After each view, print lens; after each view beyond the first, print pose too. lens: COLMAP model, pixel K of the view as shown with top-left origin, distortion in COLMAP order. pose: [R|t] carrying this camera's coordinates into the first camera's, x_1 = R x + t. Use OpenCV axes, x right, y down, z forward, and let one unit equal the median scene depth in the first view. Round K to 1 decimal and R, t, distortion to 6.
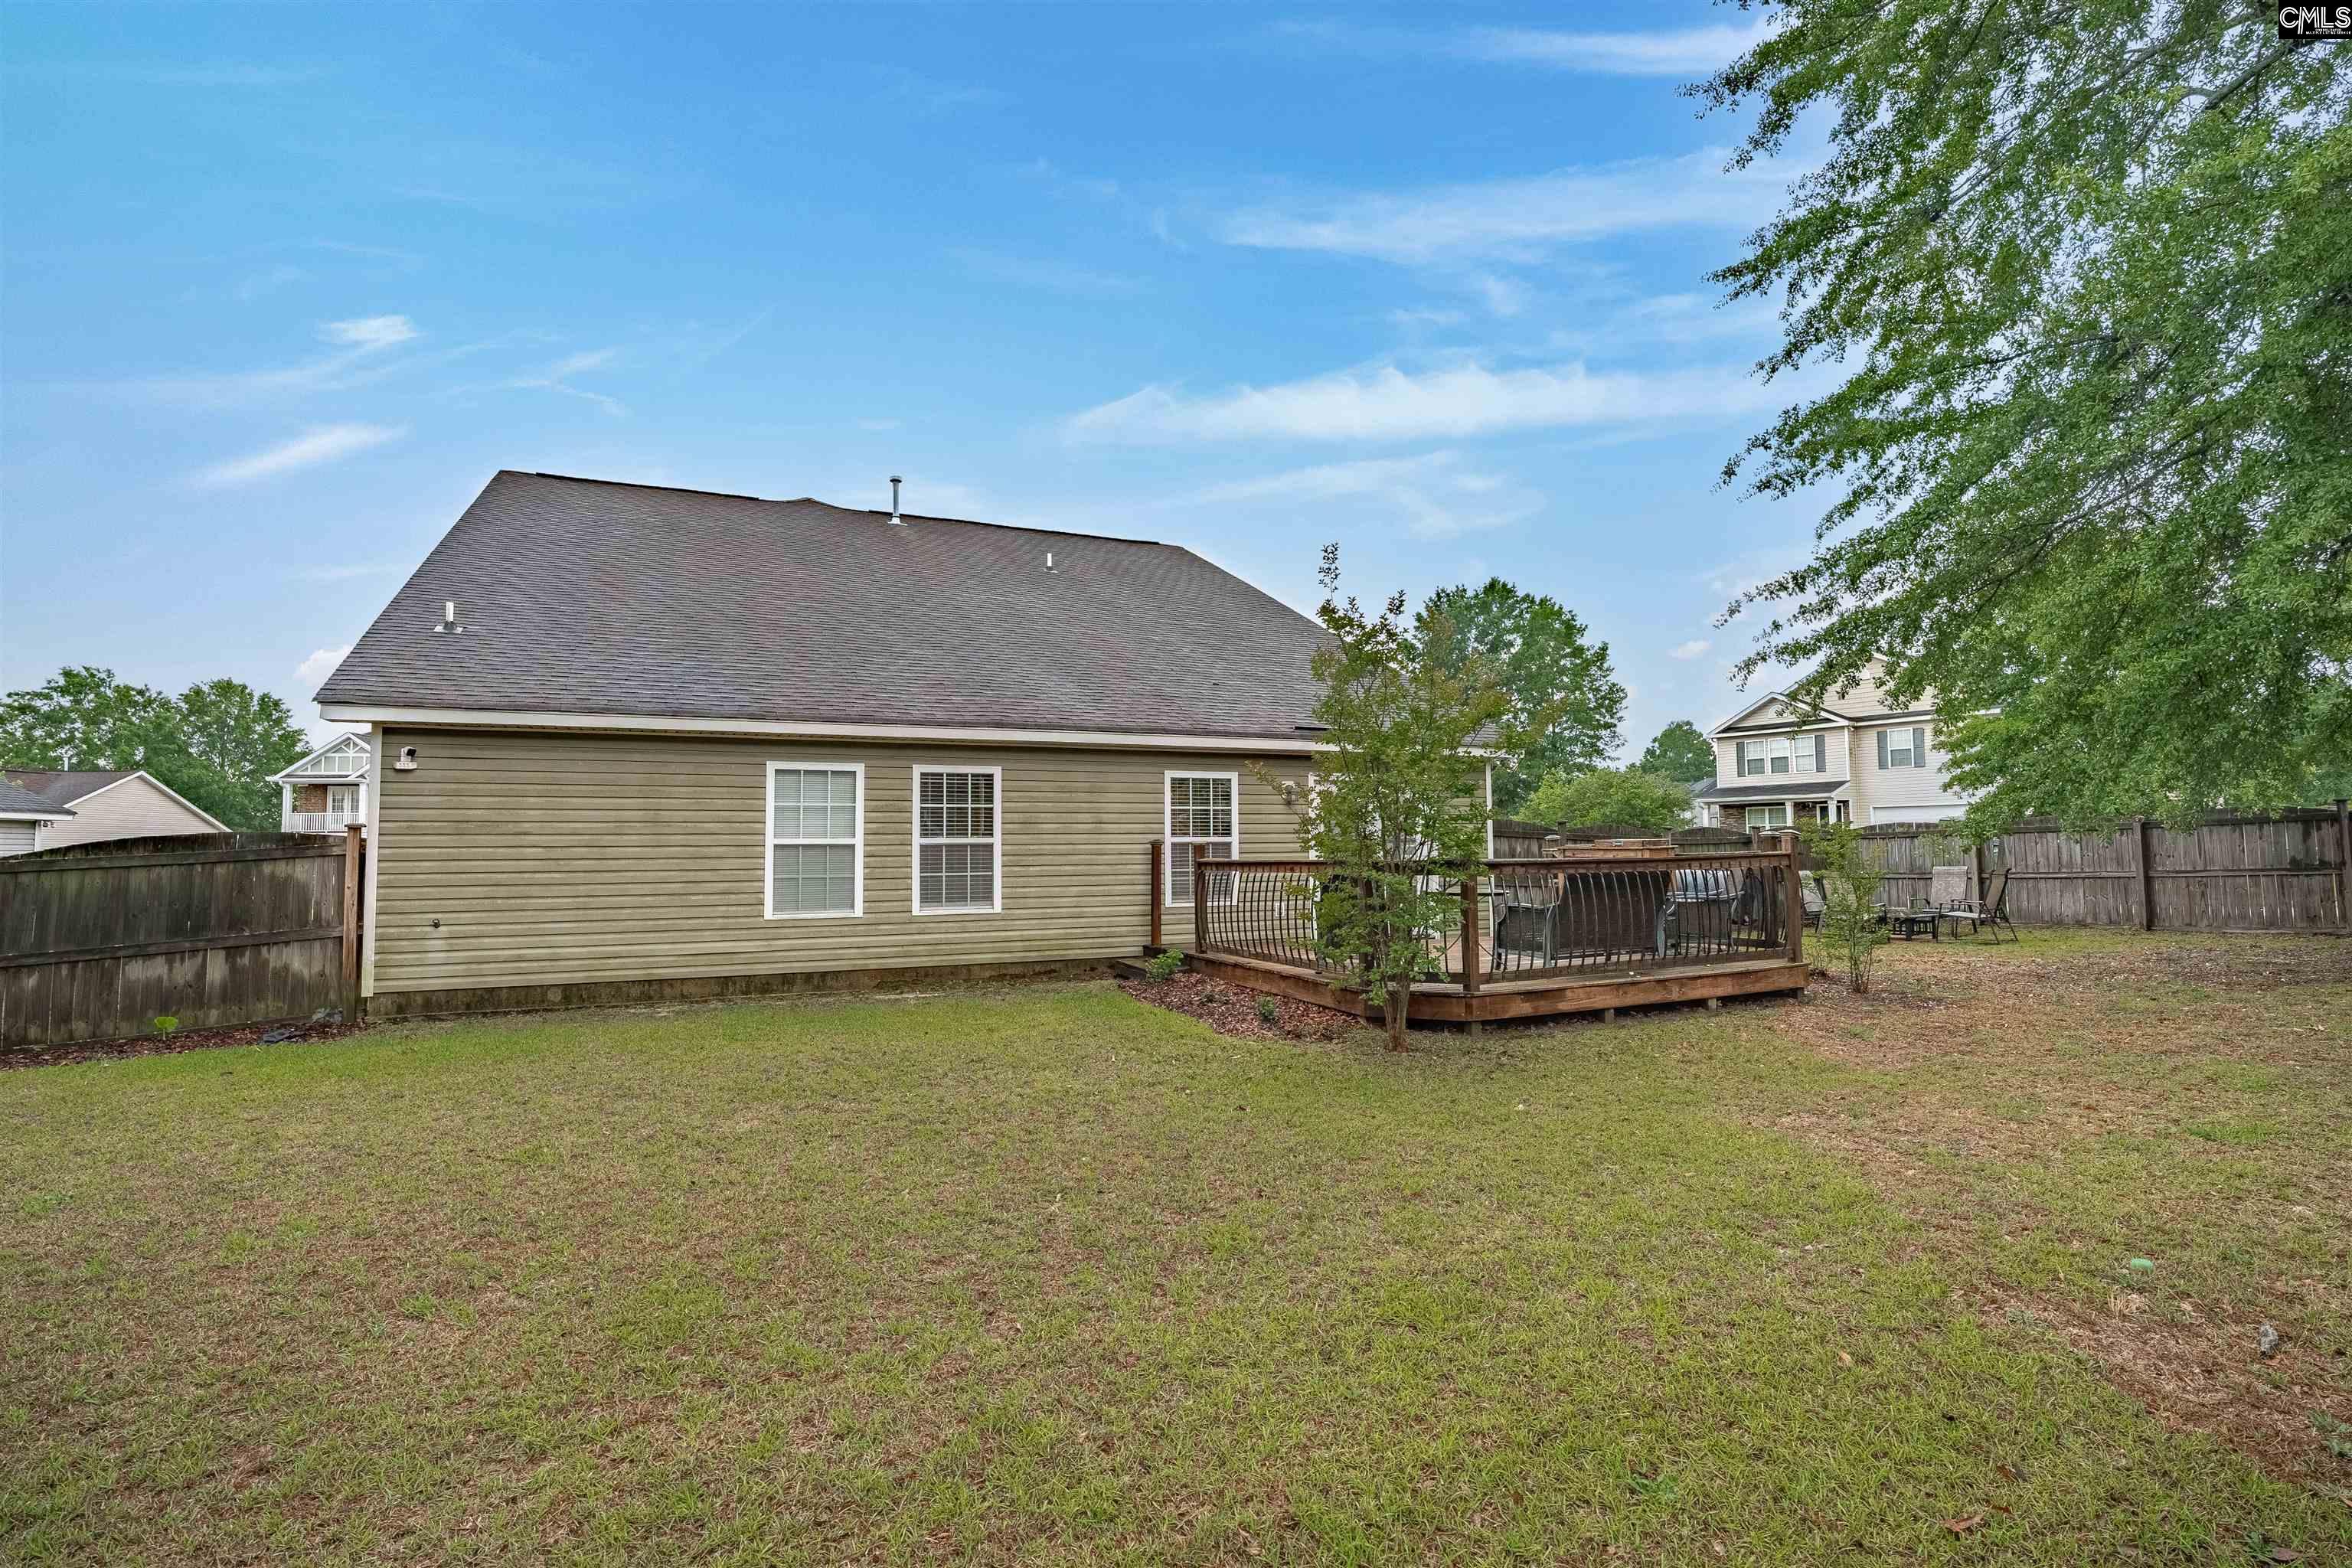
lens RADIAL K [[1091.5, 0, 1176.0], [0, 1091.5, 784.0], [0, 0, 1]] dist [-0.065837, 0.027337]
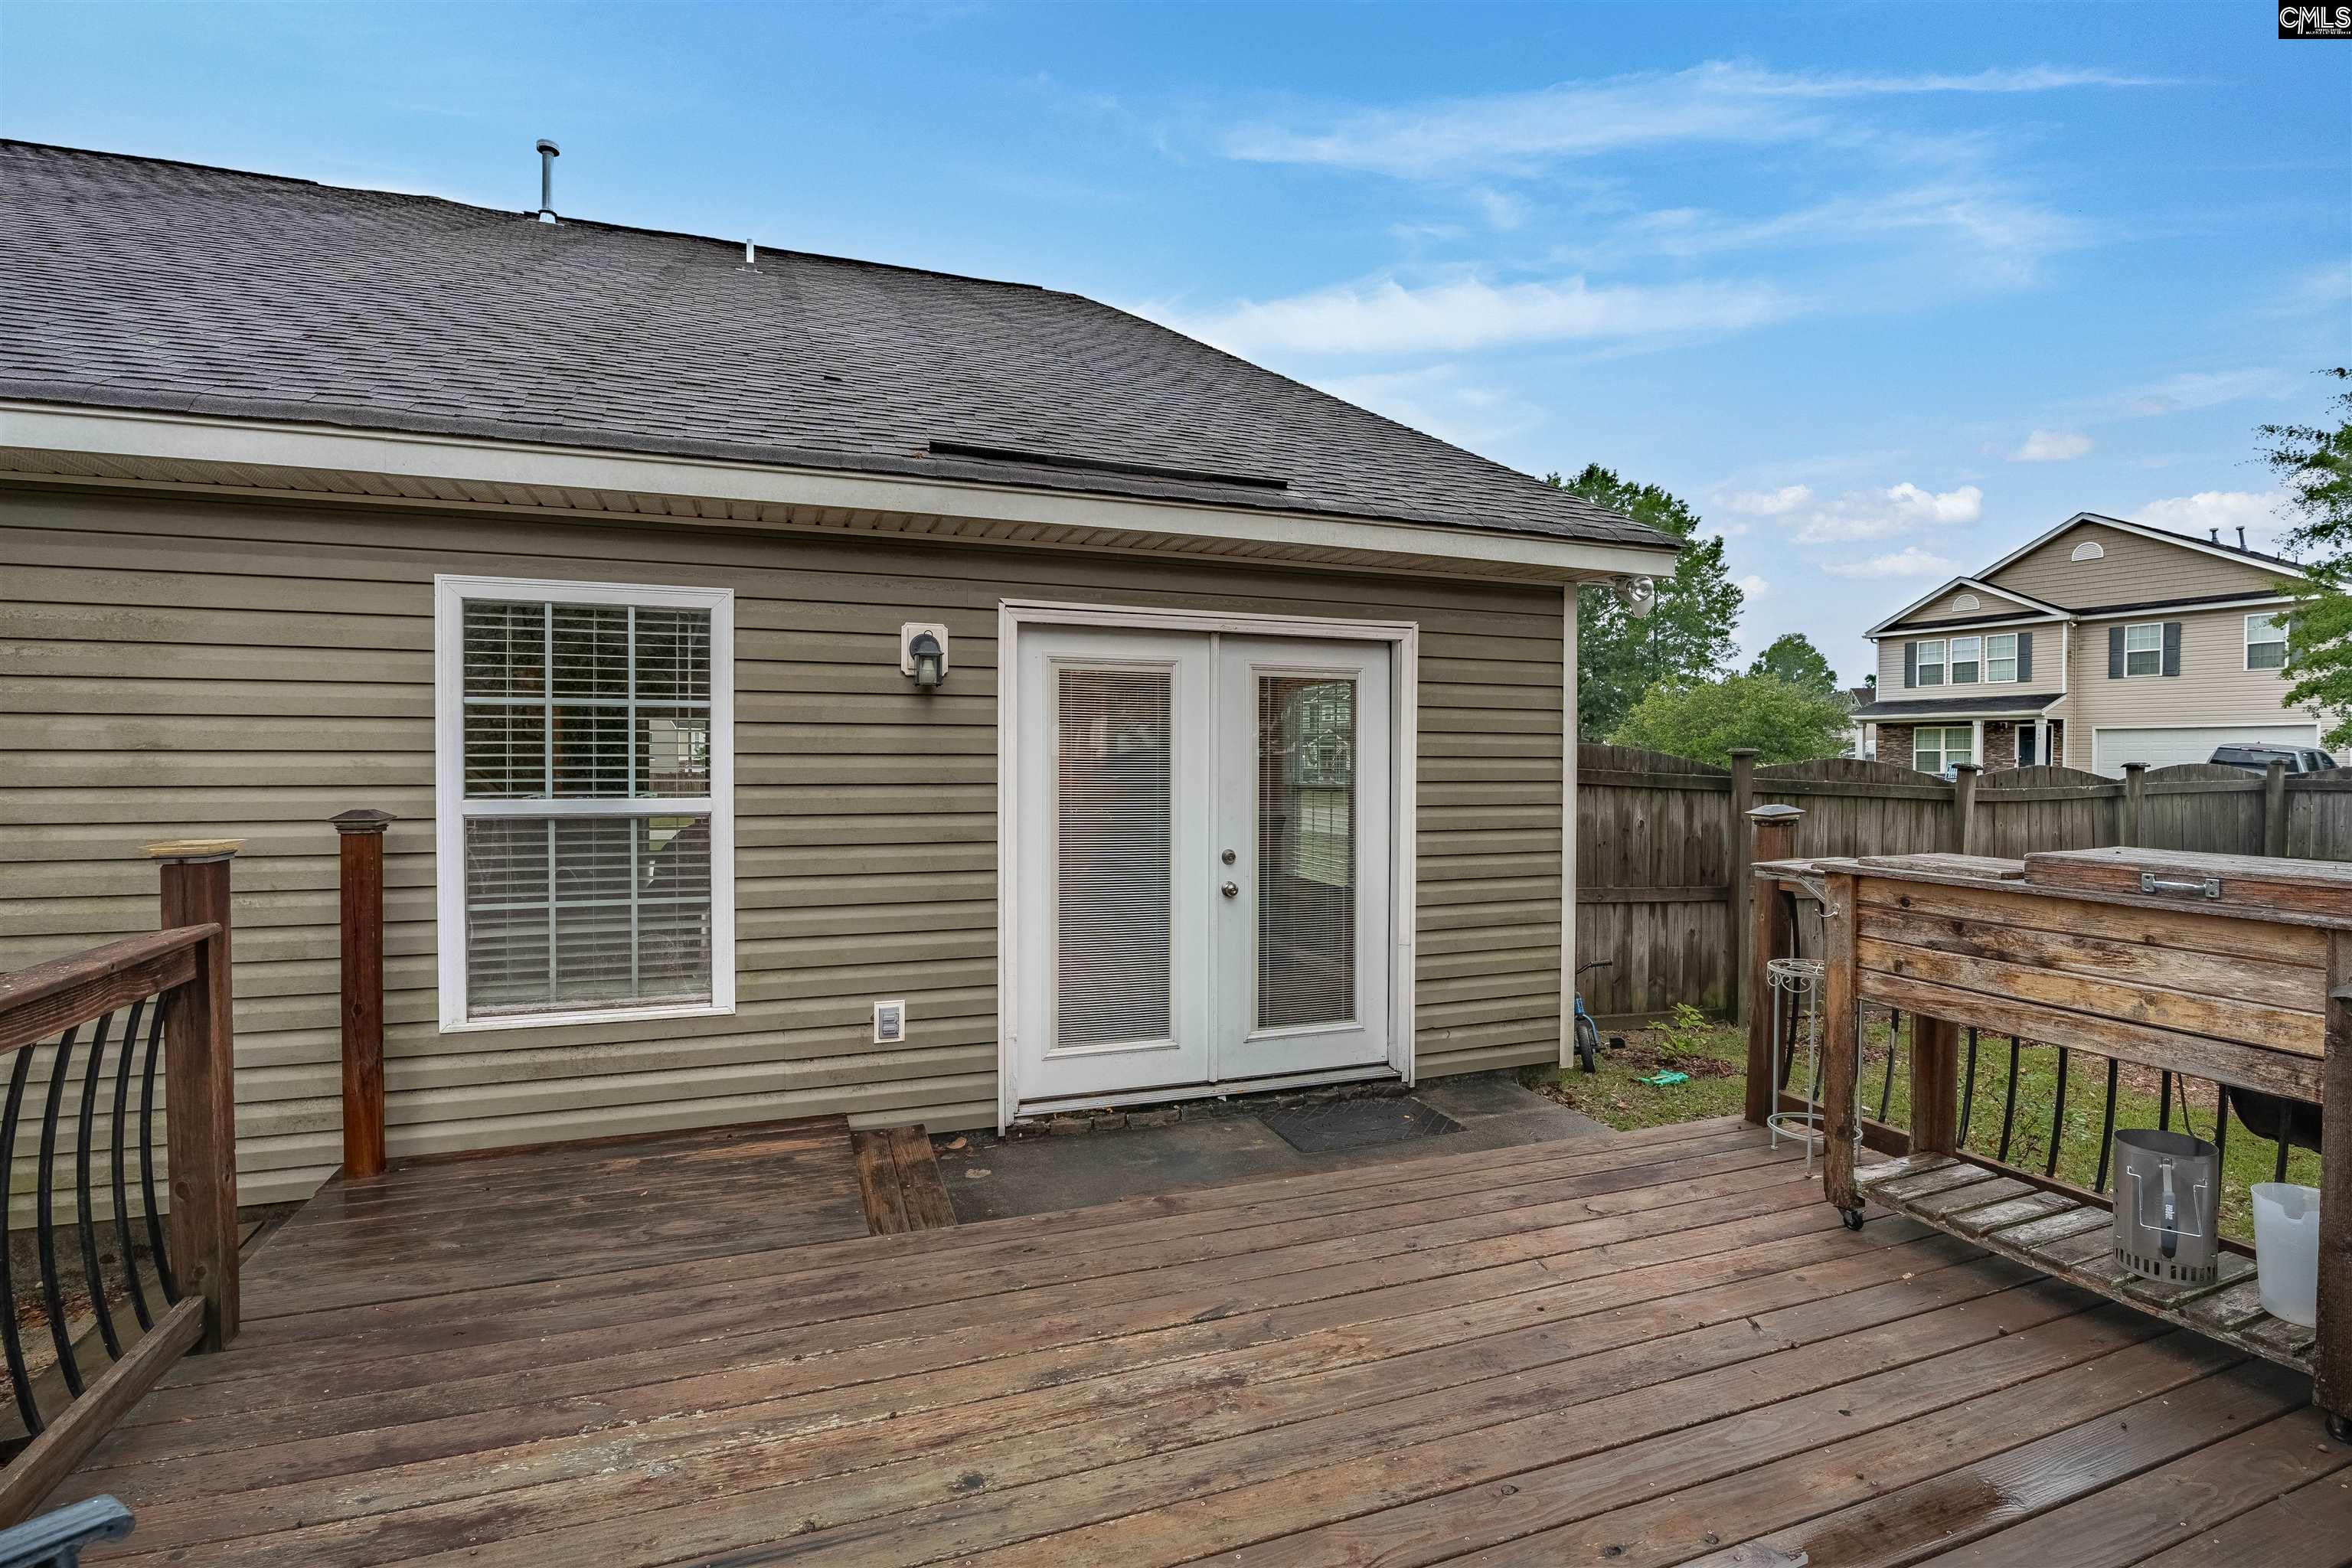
lens RADIAL K [[1127.1, 0, 1171.4], [0, 1127.1, 766.9], [0, 0, 1]] dist [-0.037172, 0.008399]
pose [[0.997660, 0.013245, -0.067073, 0.048537], [-0.008972, 0.997934, 0.063612, 0.004325], [0.067777, -0.062861, 0.995718, 0.164718]]
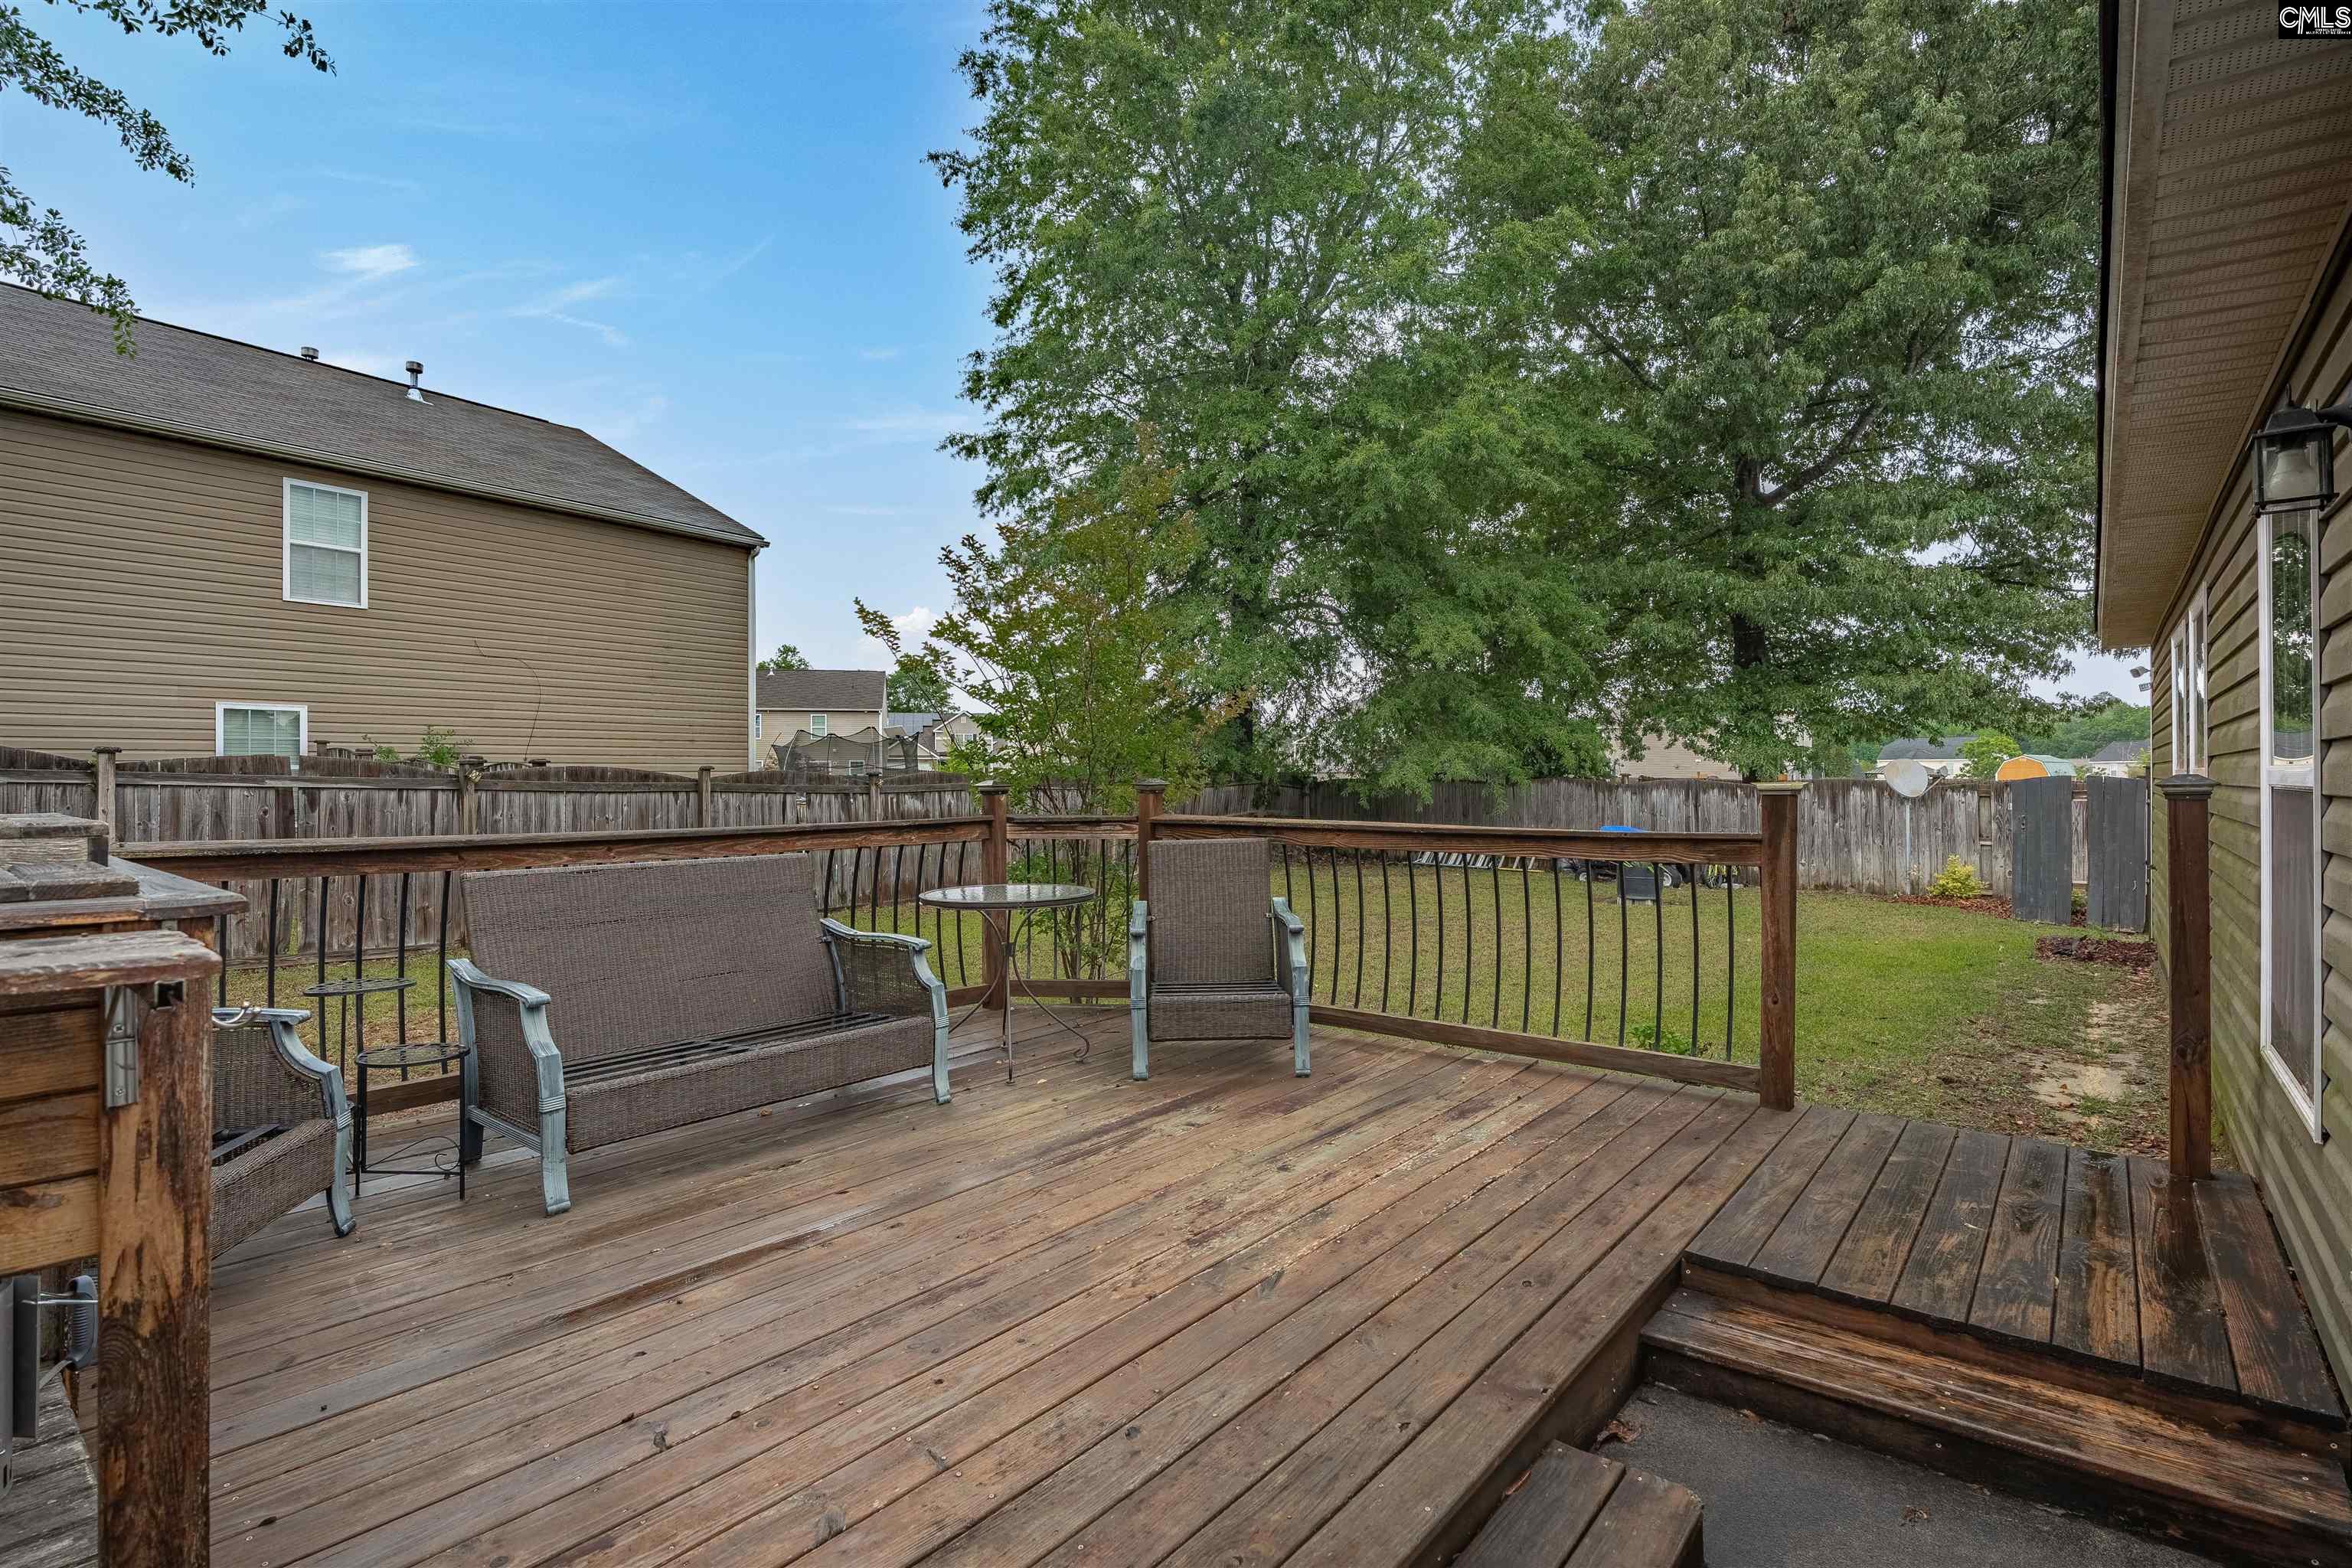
lens RADIAL K [[1091.5, 0, 1176.0], [0, 1091.5, 784.0], [0, 0, 1]] dist [-0.065837, 0.027337]
pose [[-0.898822, 0.015159, -0.438051, 0.069019], [0.033857, 0.998817, -0.034907, 0.011307], [0.437004, -0.046206, -0.898272, 0.245946]]
